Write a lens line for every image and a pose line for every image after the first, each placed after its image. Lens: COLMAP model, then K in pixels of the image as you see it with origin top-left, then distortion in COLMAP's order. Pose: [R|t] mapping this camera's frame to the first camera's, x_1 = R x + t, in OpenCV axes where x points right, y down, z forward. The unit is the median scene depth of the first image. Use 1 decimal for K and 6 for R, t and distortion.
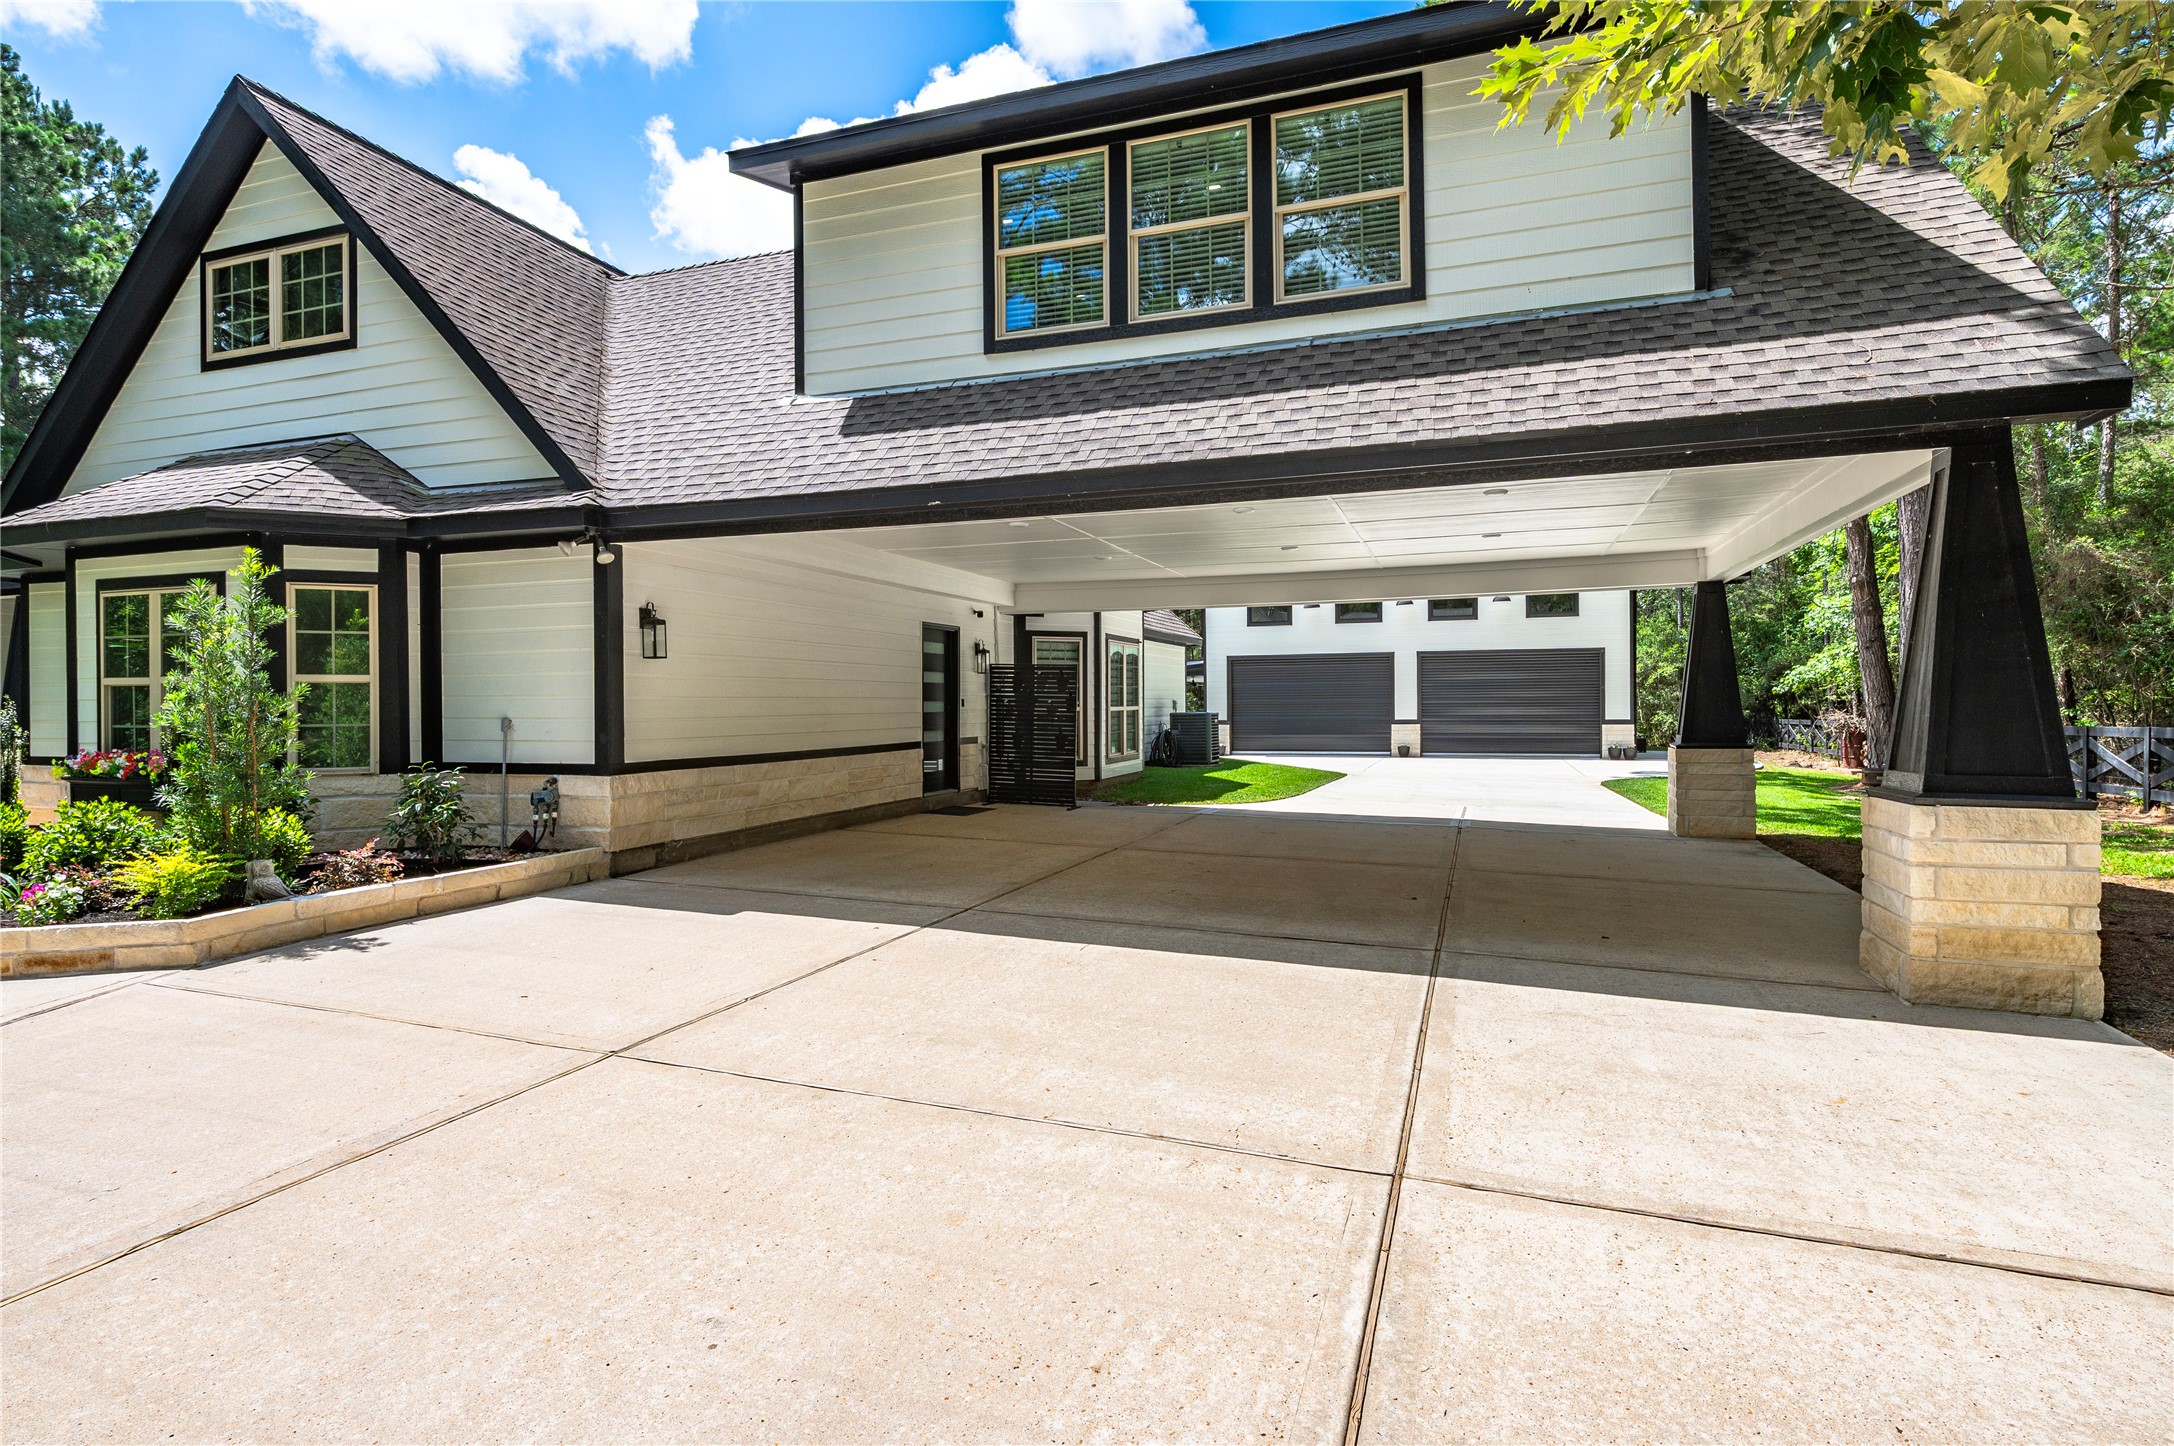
lens RADIAL K [[1116.9, 0, 1082.0], [0, 1116.9, 706.0], [0, 0, 1]] dist [0.001296, -0.000843]
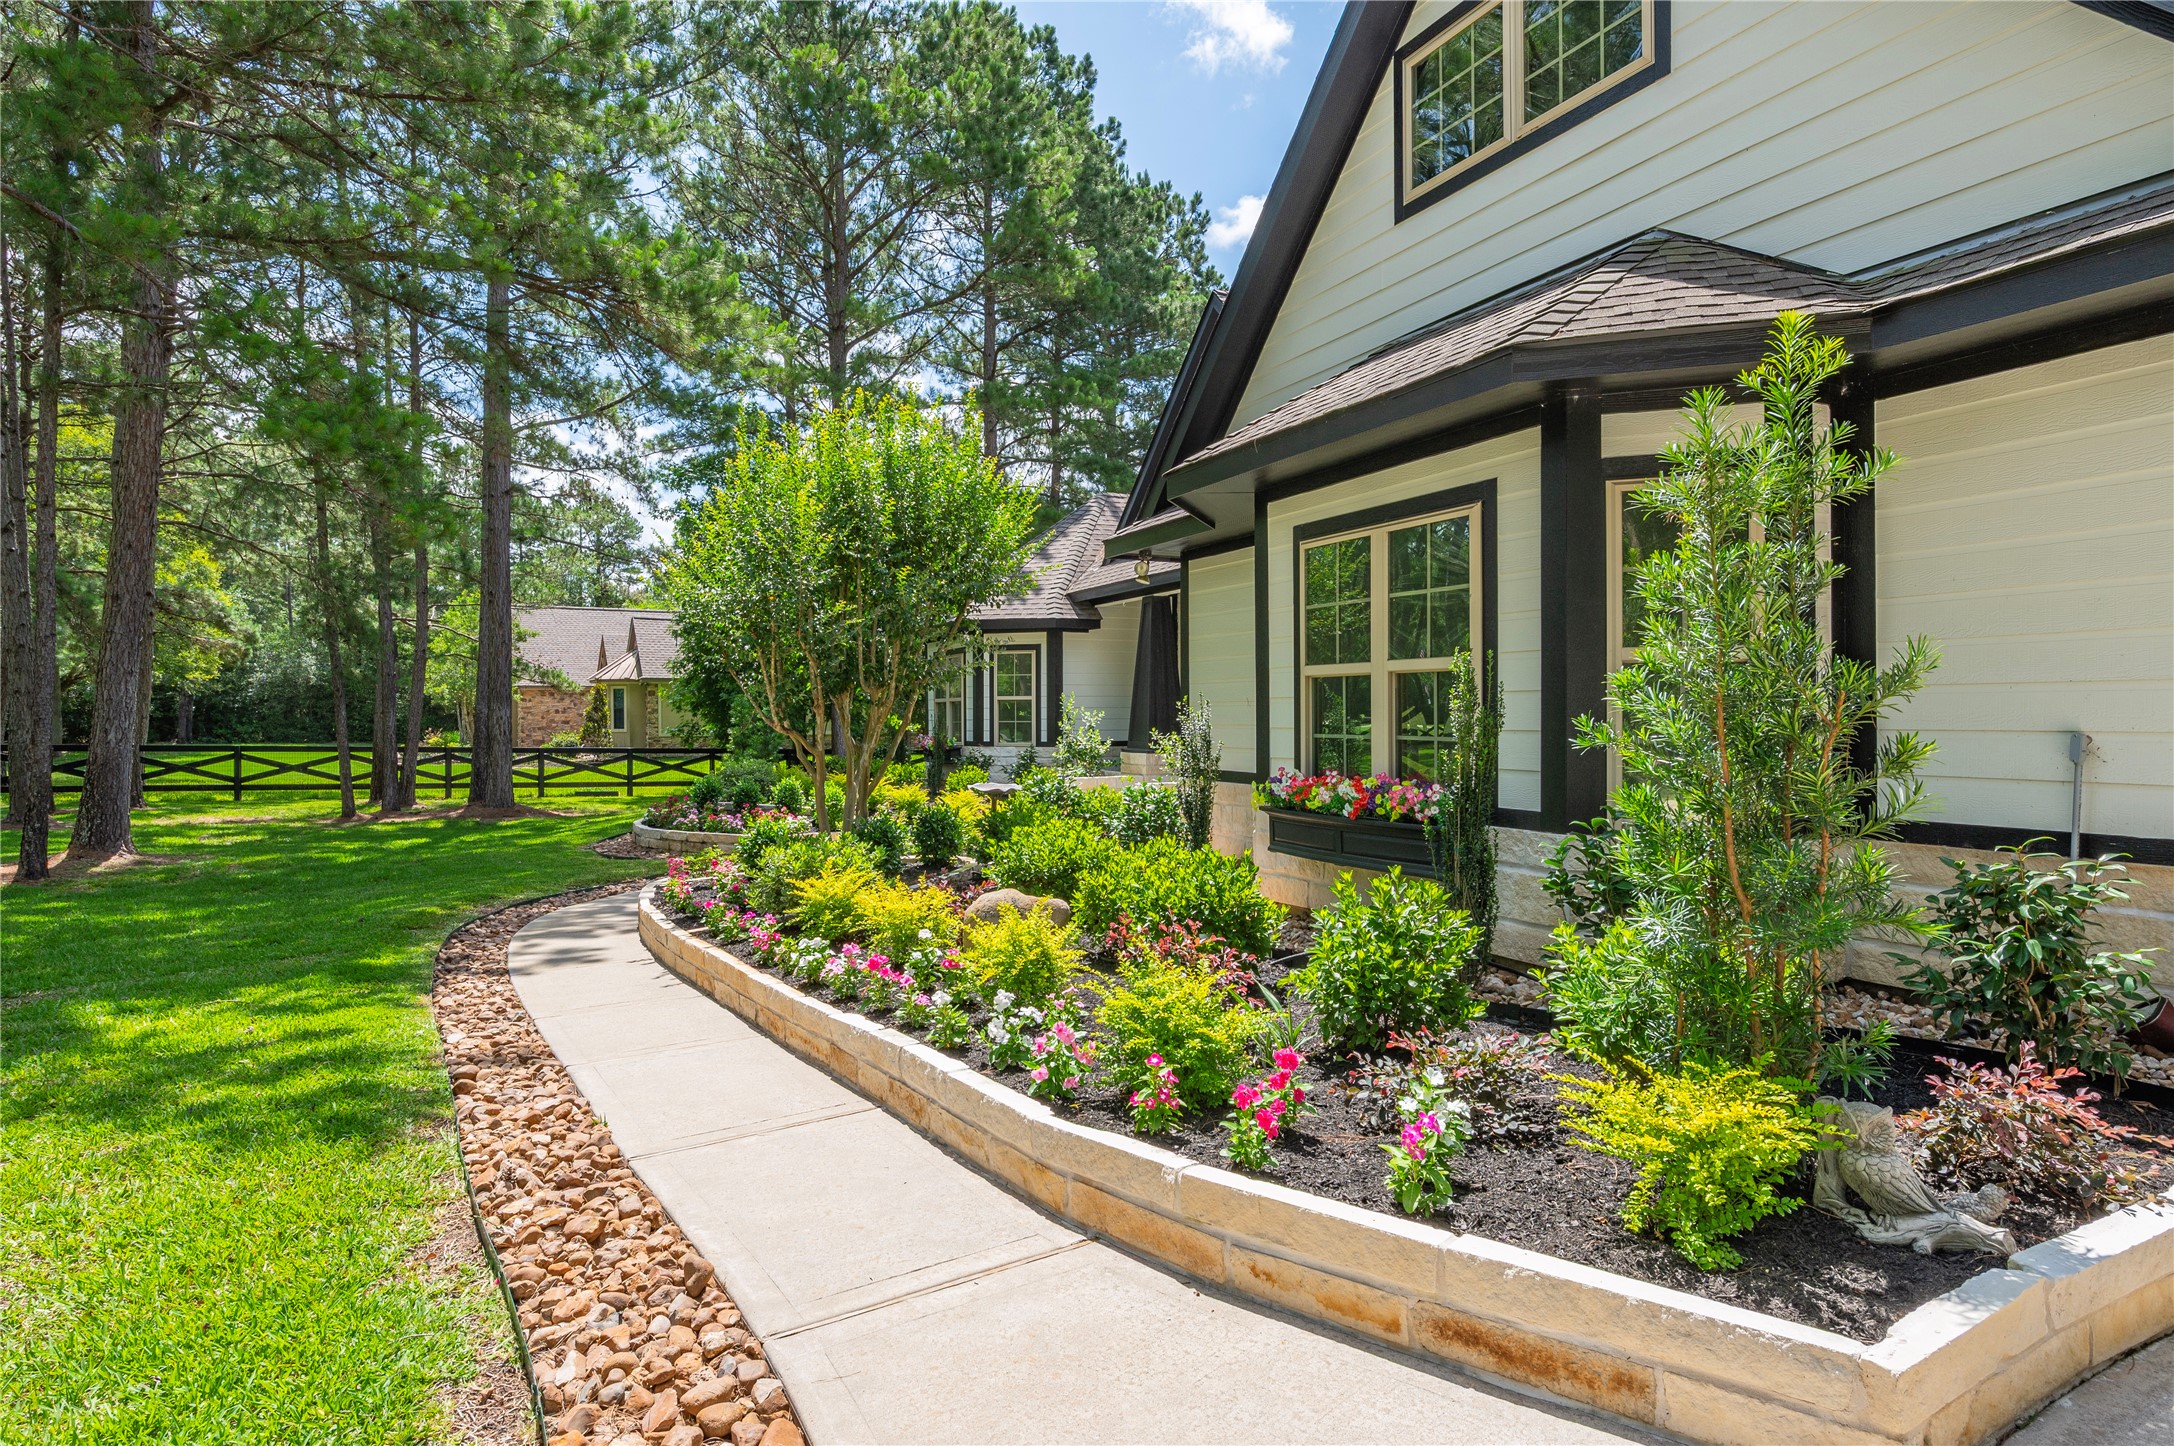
lens RADIAL K [[1189.4, 0, 1087.5], [0, 1189.4, 717.7], [0, 0, 1]] dist [-0.000345, 0.000050]
pose [[0.718284, 0.004927, -0.695732, -0.438042], [0.001601, 0.999961, 0.008735, 0.000499], [0.695748, -0.007388, 0.718248, 0.358048]]
